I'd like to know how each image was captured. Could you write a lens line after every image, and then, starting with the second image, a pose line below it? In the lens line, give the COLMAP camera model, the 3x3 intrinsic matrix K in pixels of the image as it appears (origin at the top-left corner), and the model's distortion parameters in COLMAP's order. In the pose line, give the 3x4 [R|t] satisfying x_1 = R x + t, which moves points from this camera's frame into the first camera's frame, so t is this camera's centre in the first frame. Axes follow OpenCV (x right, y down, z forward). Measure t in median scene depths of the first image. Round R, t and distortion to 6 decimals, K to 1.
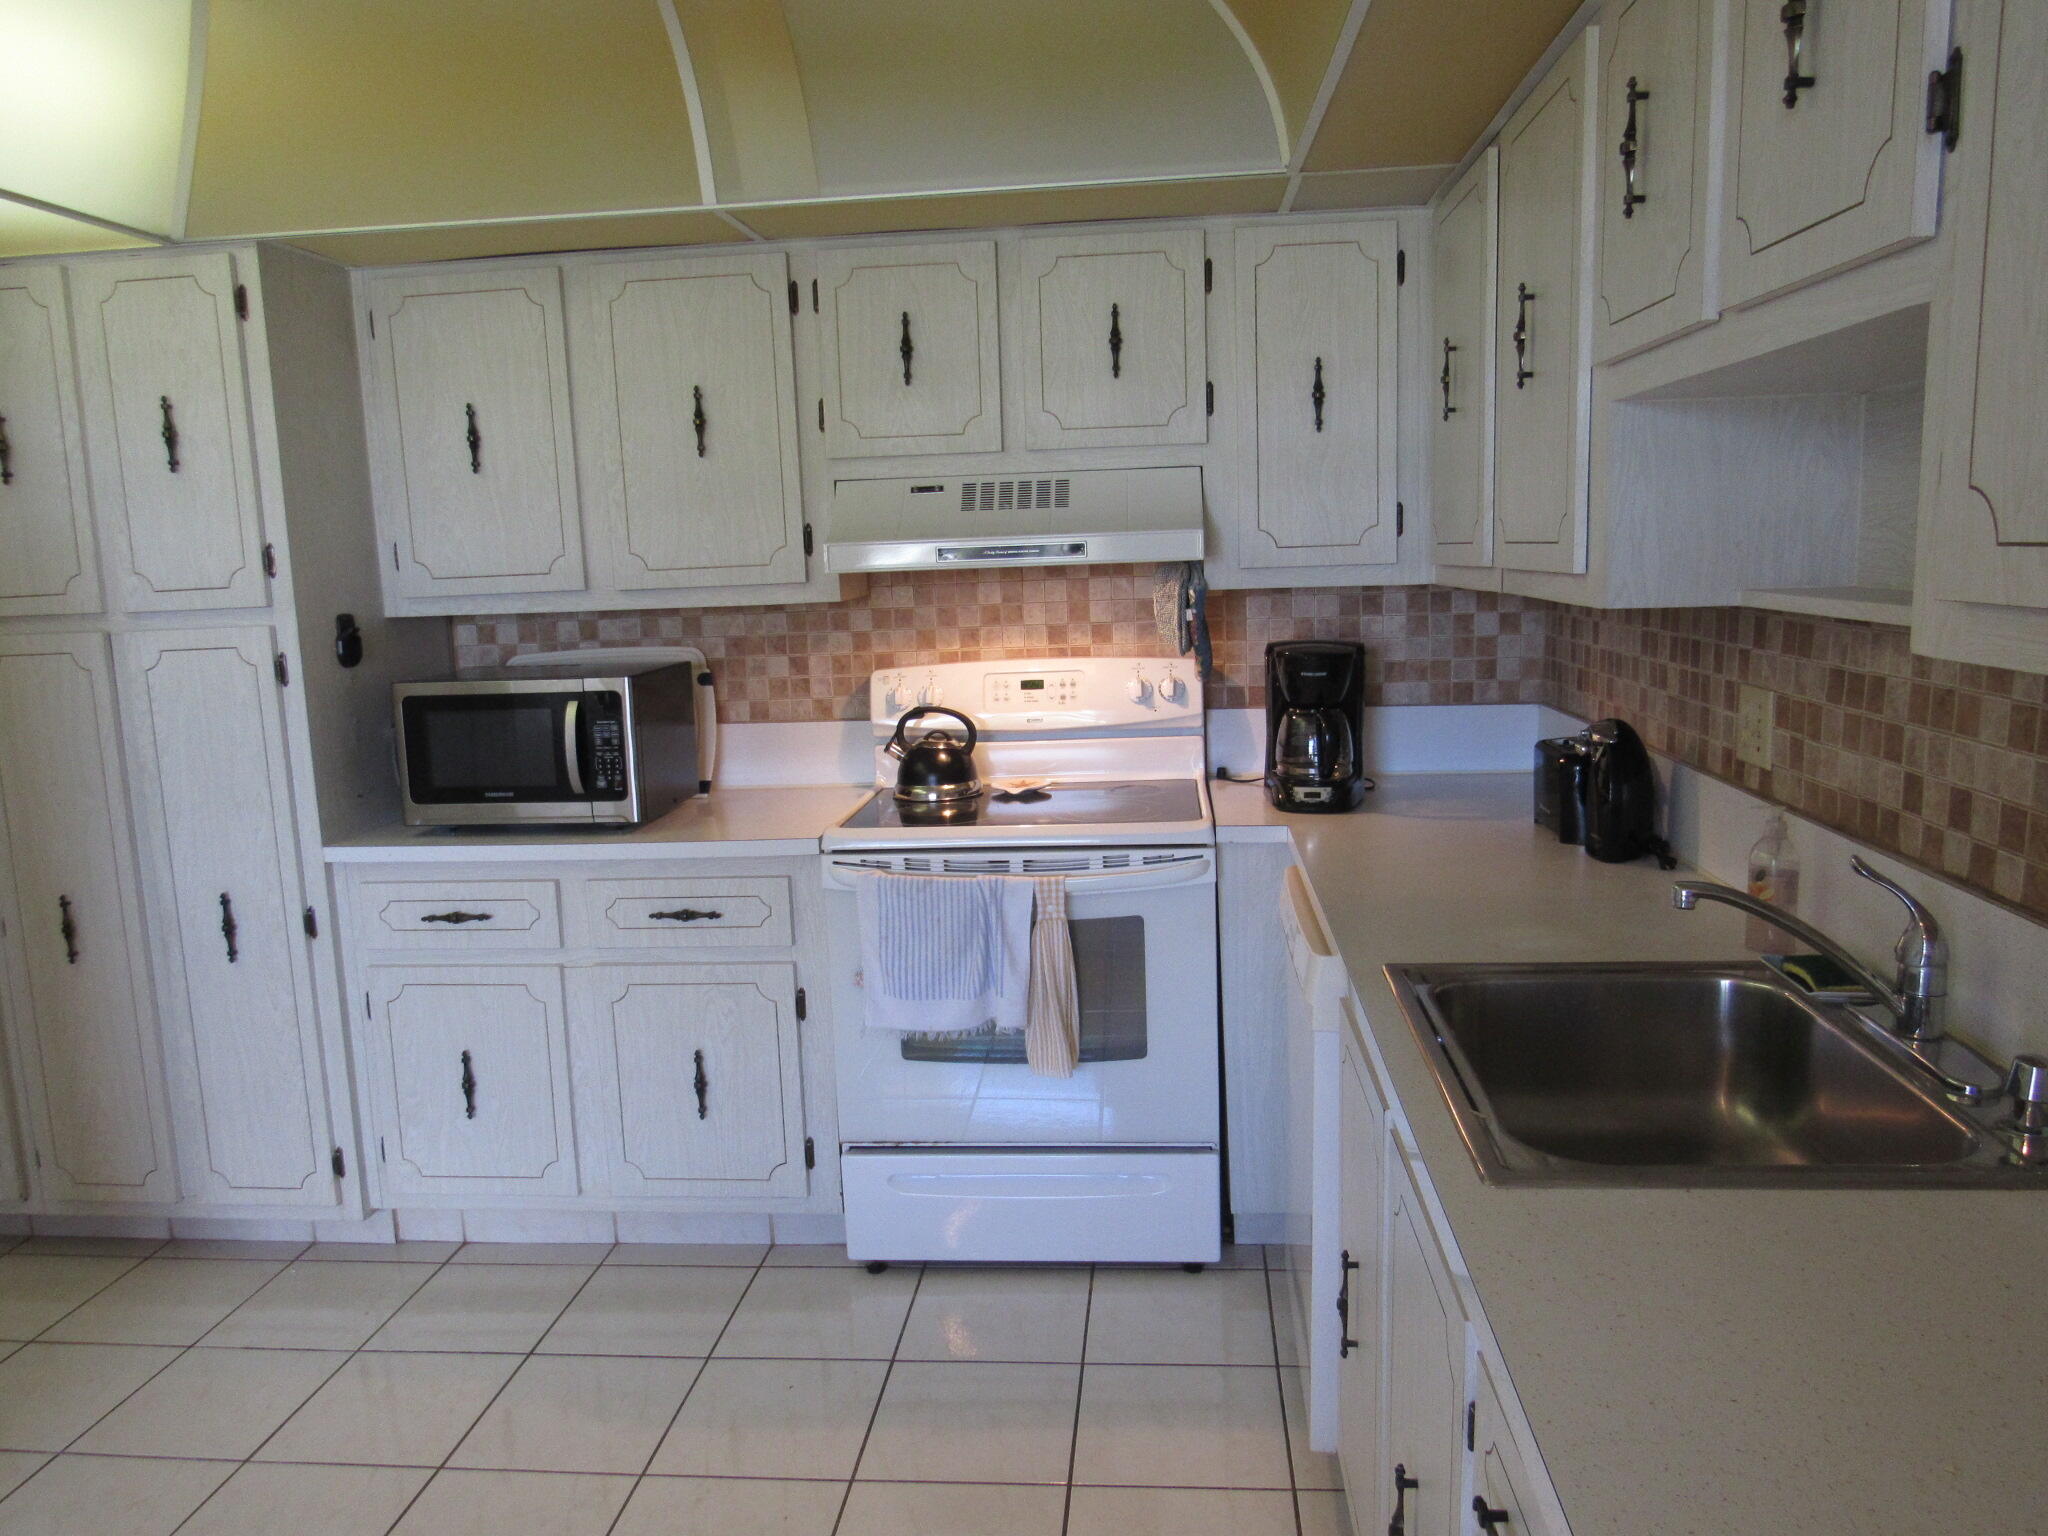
lens RADIAL K [[1453.2, 0, 1035.9], [0, 1453.2, 758.3], [0, 0, 1]] dist [-0.041726, 0.023839]
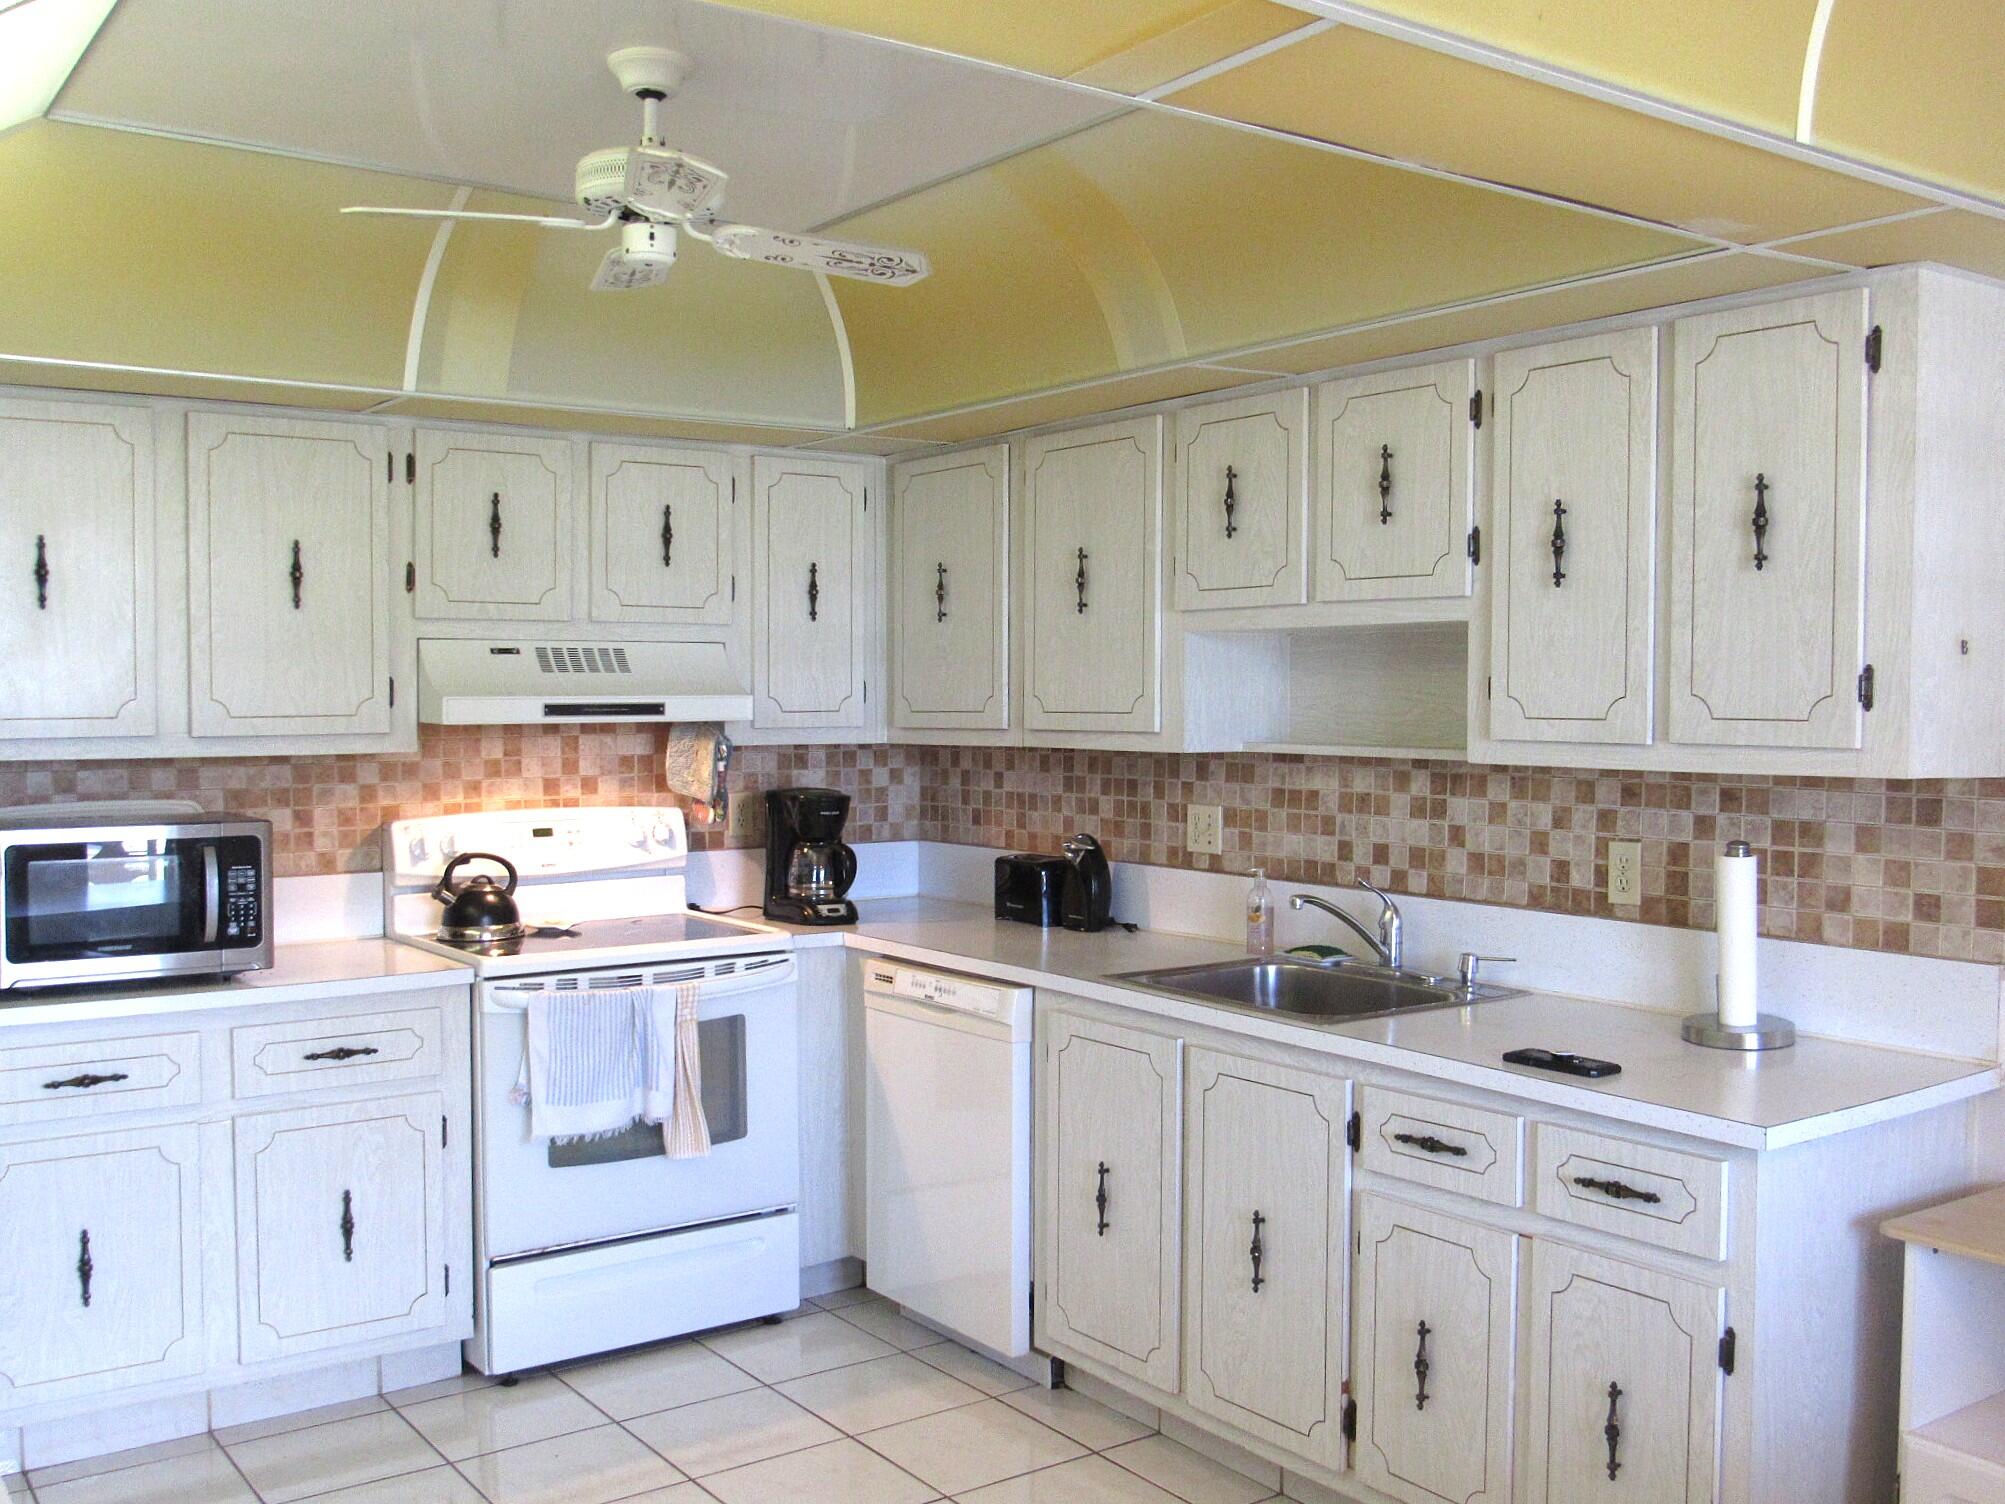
lens RADIAL K [[1902.8, 0, 996.9], [0, 1902.8, 744.0], [0, 0, 1]] dist [-0.046589, 0.000000]
pose [[0.752948, 0.015550, 0.657896, -0.742457], [0.072005, 0.991772, -0.105850, 0.063299], [-0.654129, 0.127072, 0.745633, -0.306576]]
